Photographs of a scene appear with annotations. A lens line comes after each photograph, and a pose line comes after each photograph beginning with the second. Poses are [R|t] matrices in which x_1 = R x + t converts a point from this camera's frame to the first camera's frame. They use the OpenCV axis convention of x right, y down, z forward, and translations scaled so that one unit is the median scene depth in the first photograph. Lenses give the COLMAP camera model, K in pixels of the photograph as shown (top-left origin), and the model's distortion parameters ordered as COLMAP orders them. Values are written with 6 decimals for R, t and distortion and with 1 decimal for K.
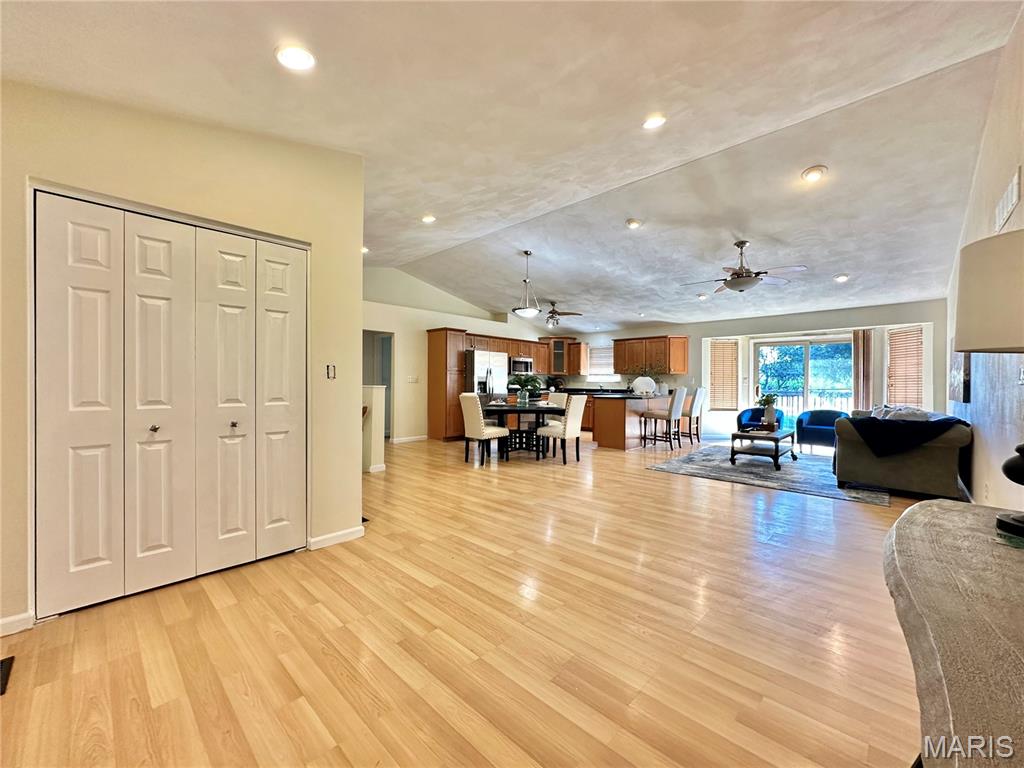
lens RADIAL K [[407.7, 0, 510.4], [0, 407.7, 383.1], [0, 0, 1]] dist [-0.001197, 0.000052]
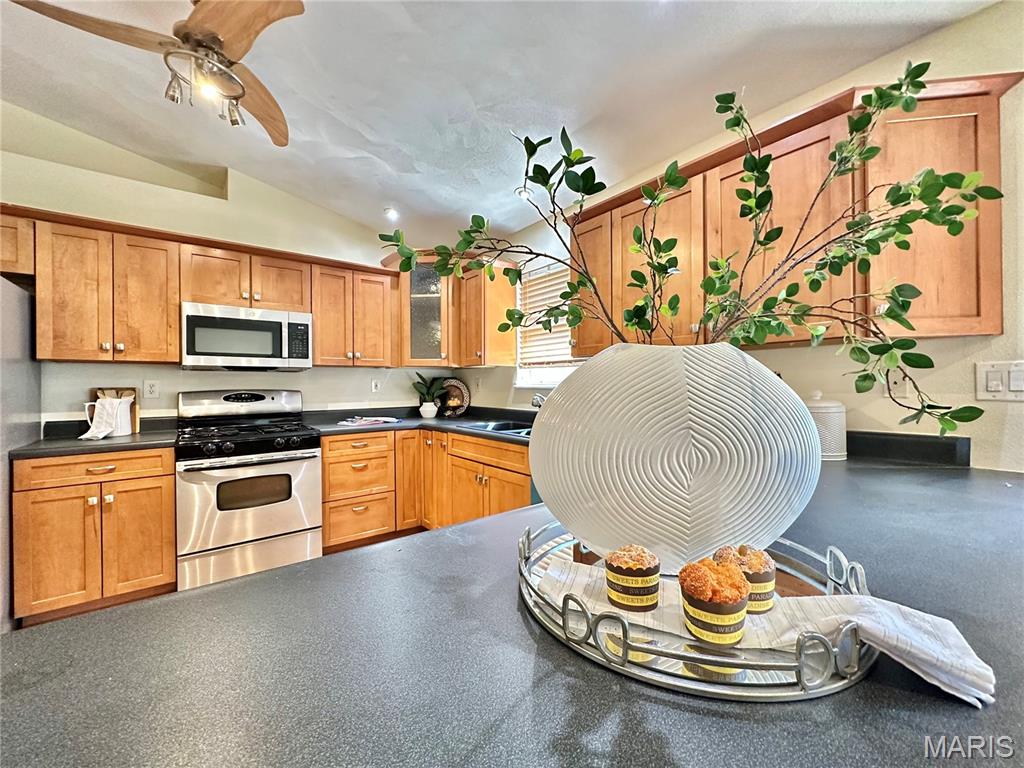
lens RADIAL K [[407.7, 0, 510.4], [0, 407.7, 383.1], [0, 0, 1]] dist [-0.001197, 0.000052]
pose [[0.988550, -0.012039, -0.150415, 0.239562], [0.011656, 0.999926, -0.003428, -0.005890], [0.150445, 0.001636, 0.988617, 0.709135]]
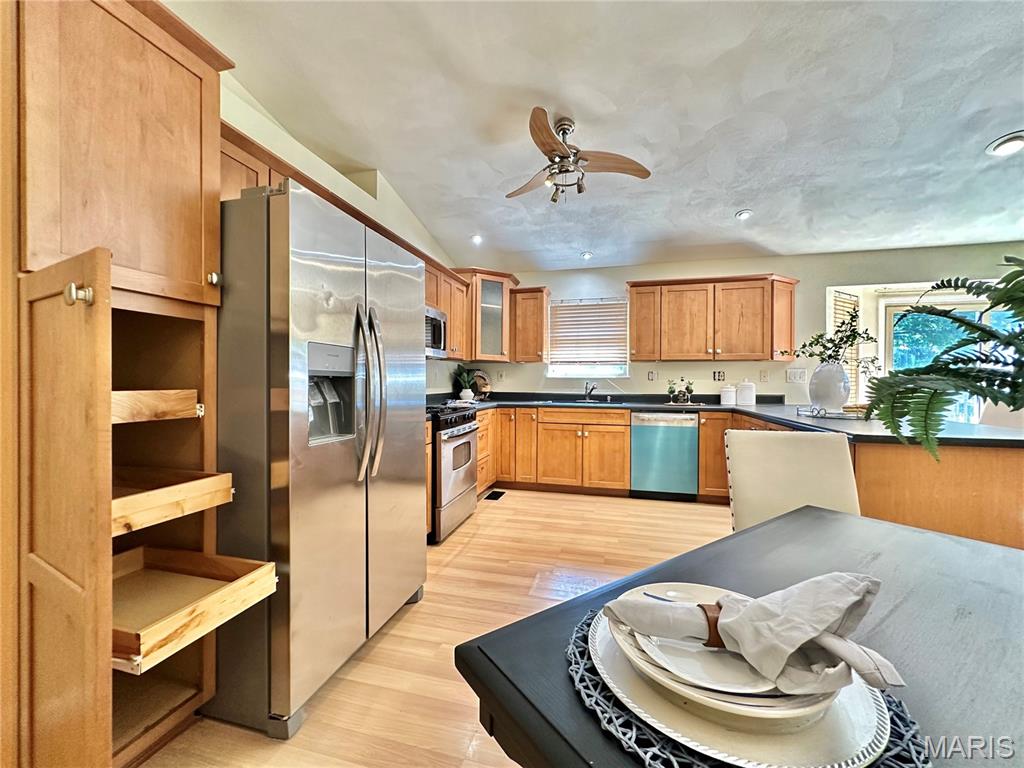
lens RADIAL K [[407.7, 0, 510.4], [0, 407.7, 383.1], [0, 0, 1]] dist [-0.001197, 0.000052]
pose [[0.876888, -0.002042, 0.480691, -0.069146], [-0.001198, 0.999979, 0.006434, -0.000109], [-0.480694, -0.006218, 0.876866, 0.638581]]
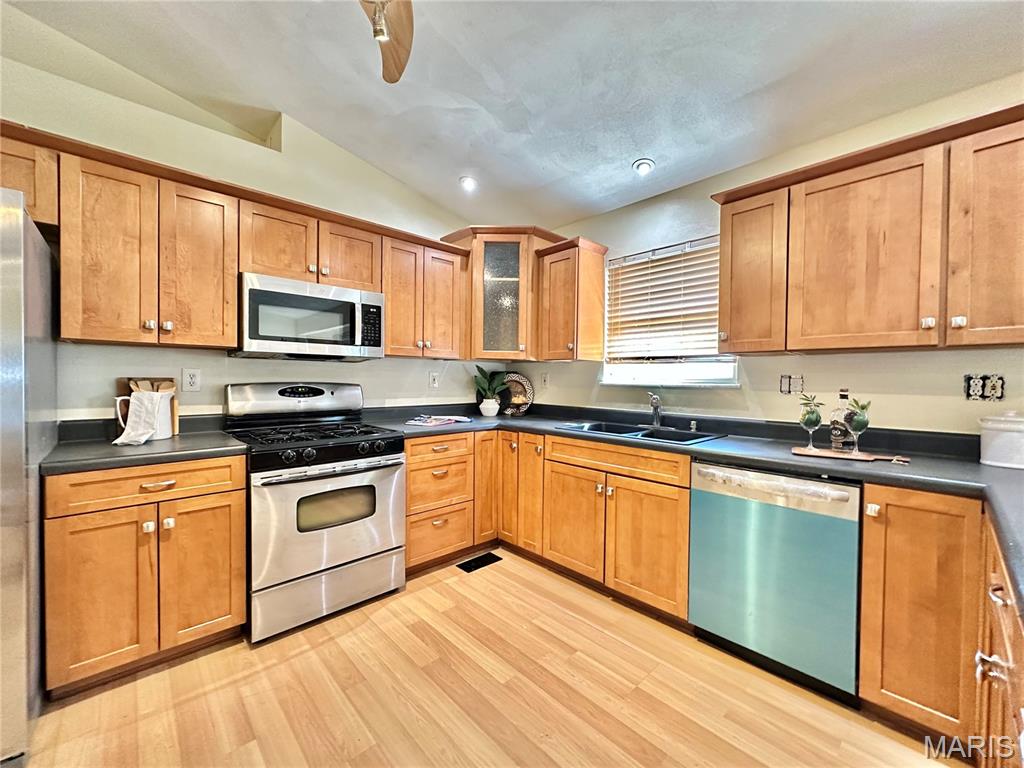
lens RADIAL K [[407.7, 0, 510.4], [0, 407.7, 383.1], [0, 0, 1]] dist [-0.001197, 0.000052]
pose [[0.998489, 0.006069, -0.054620, 0.144799], [-0.005448, 0.999919, 0.011510, -0.007487], [0.054685, -0.011195, 0.998441, 0.732983]]
